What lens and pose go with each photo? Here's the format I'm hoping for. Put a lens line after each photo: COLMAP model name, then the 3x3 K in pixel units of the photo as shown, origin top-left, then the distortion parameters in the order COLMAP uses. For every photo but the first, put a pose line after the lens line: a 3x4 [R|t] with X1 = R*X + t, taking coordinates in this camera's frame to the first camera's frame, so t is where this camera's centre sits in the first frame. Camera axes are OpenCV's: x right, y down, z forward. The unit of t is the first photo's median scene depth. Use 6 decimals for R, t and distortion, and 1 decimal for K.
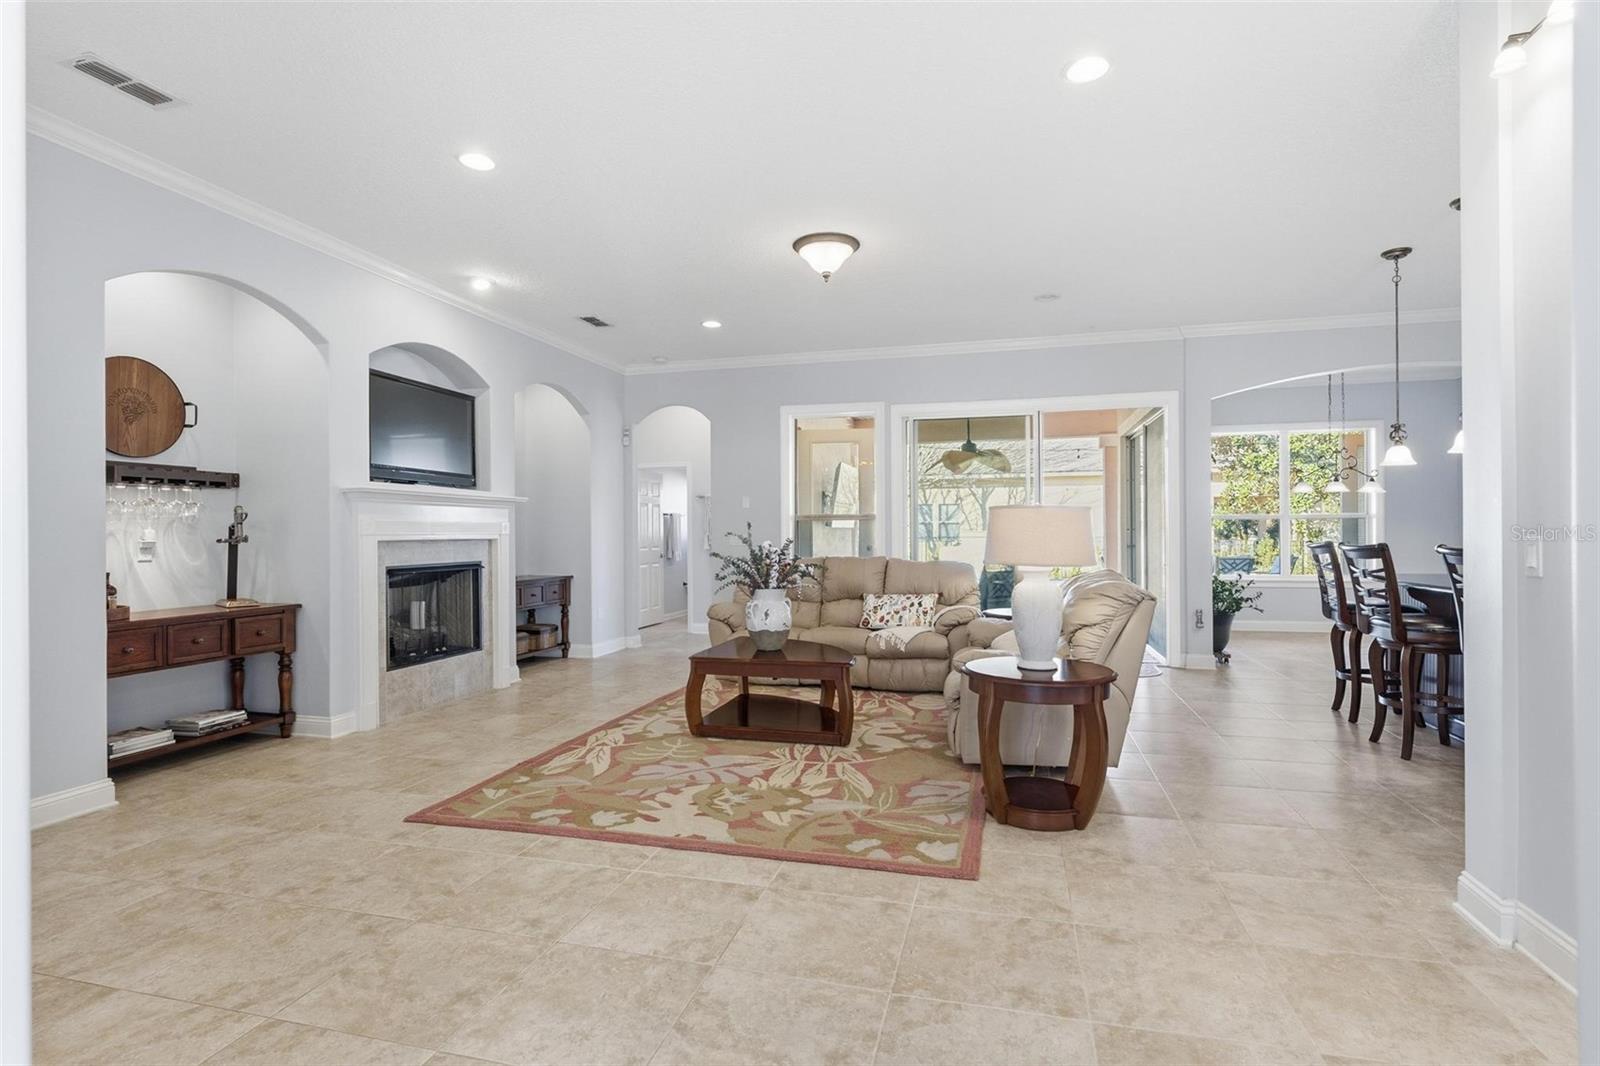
lens RADIAL K [[787.0, 0, 800.0], [0, 787.0, 533.0], [0, 0, 1]] dist [-0.001892, -0.000386]
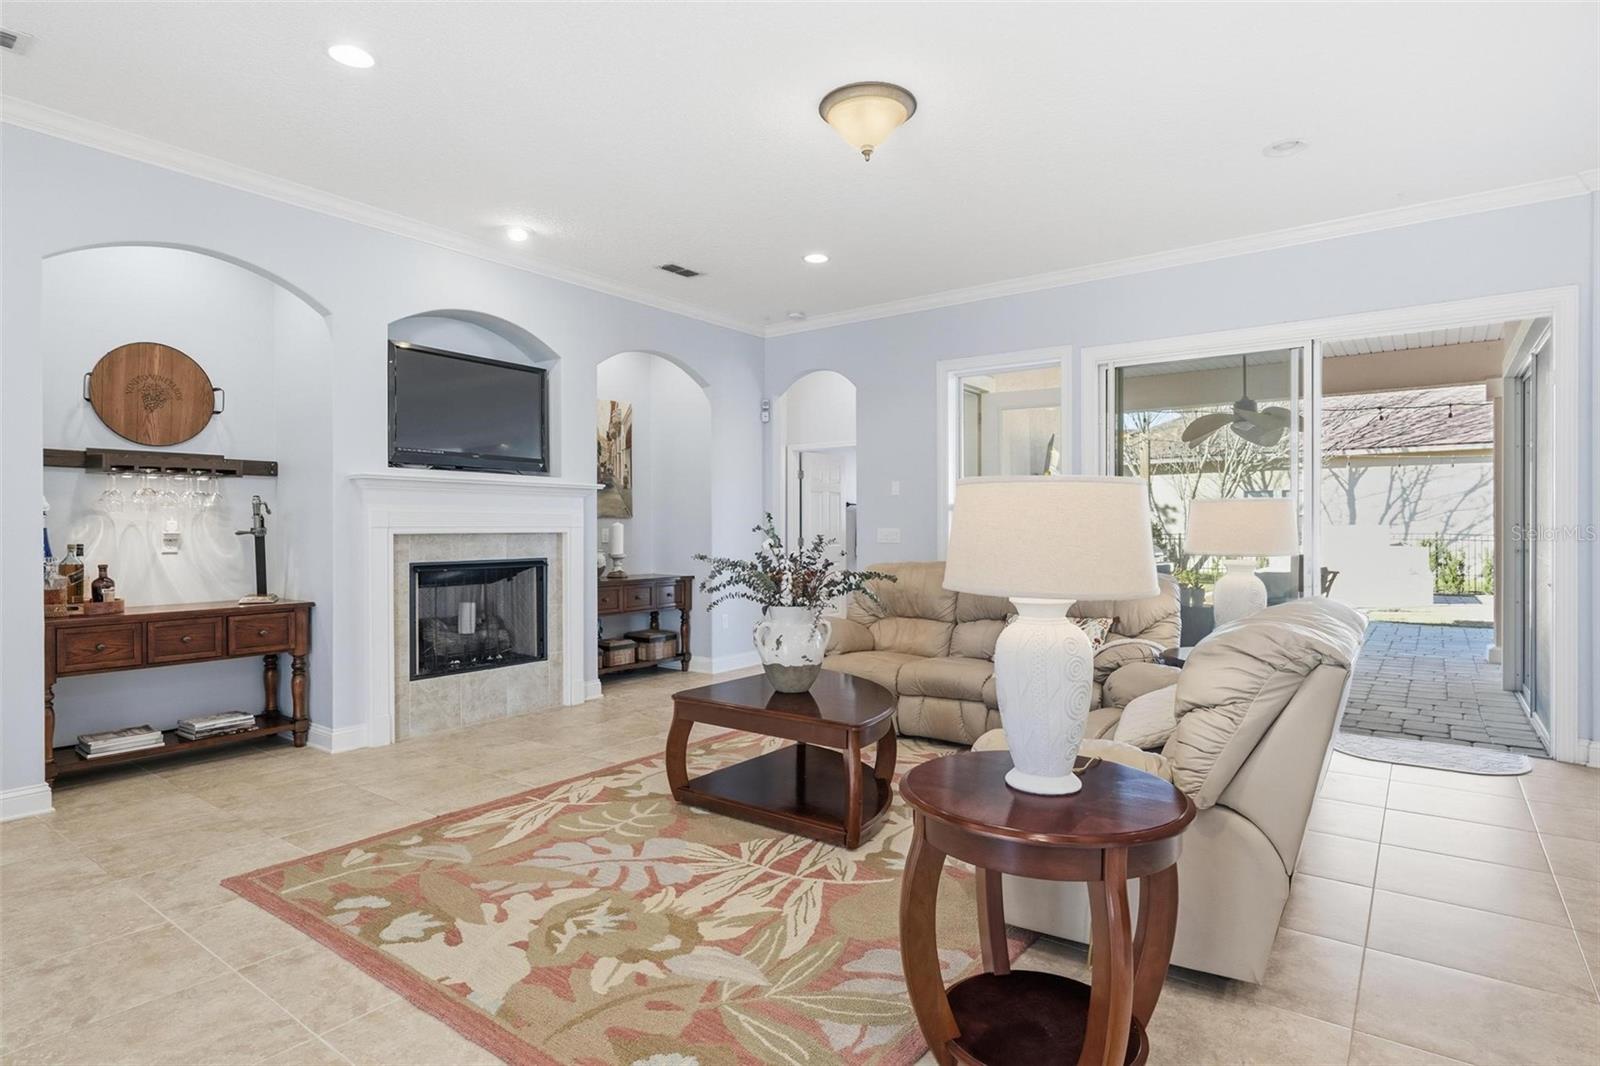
lens RADIAL K [[850.0, 0, 800.0], [0, 850.0, 533.0], [0, 0, 1]] dist [-0.001423, -0.000095]
pose [[0.928154, 0.007679, -0.372116, 0.277620], [-0.004729, 0.999950, 0.008840, -0.002007], [0.372165, -0.006445, 0.928144, 0.315671]]
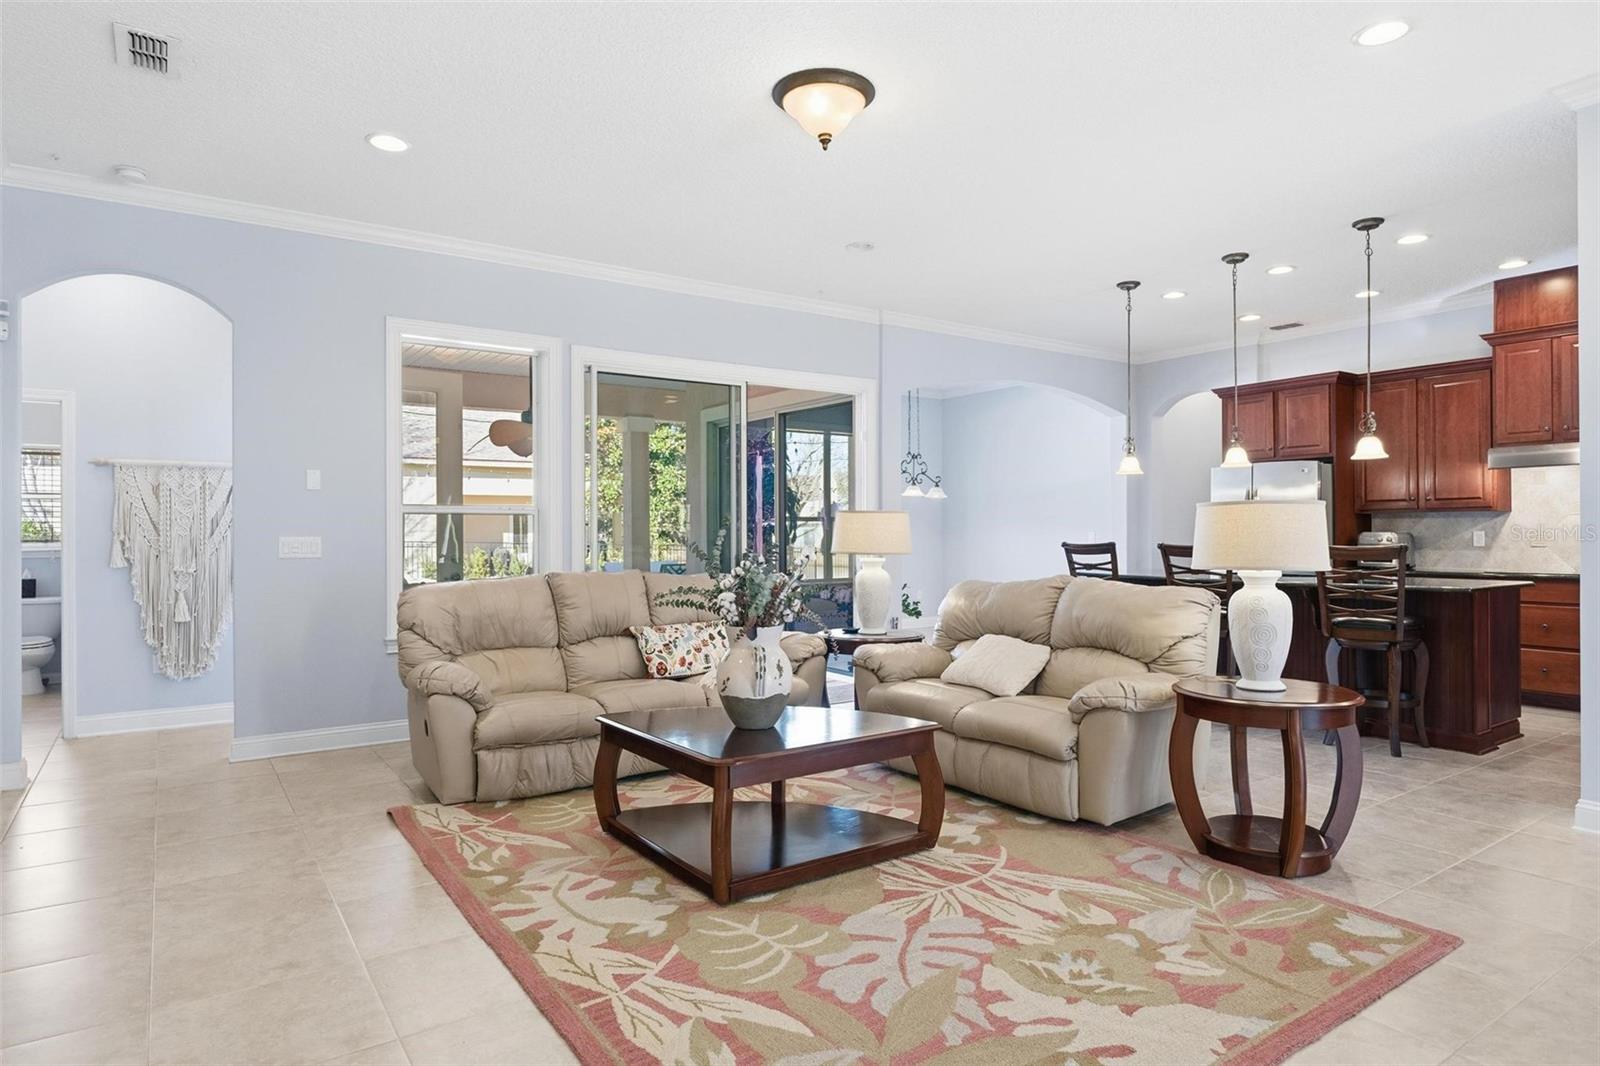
lens RADIAL K [[936.9, 0, 800.0], [0, 936.9, 533.0], [0, 0, 1]] dist [-0.003527, -0.002264]
pose [[0.637991, 0.001071, 0.770043, -0.625292], [0.002109, 0.999993, -0.003138, 0.002123], [-0.770041, 0.003626, 0.637985, 0.563865]]
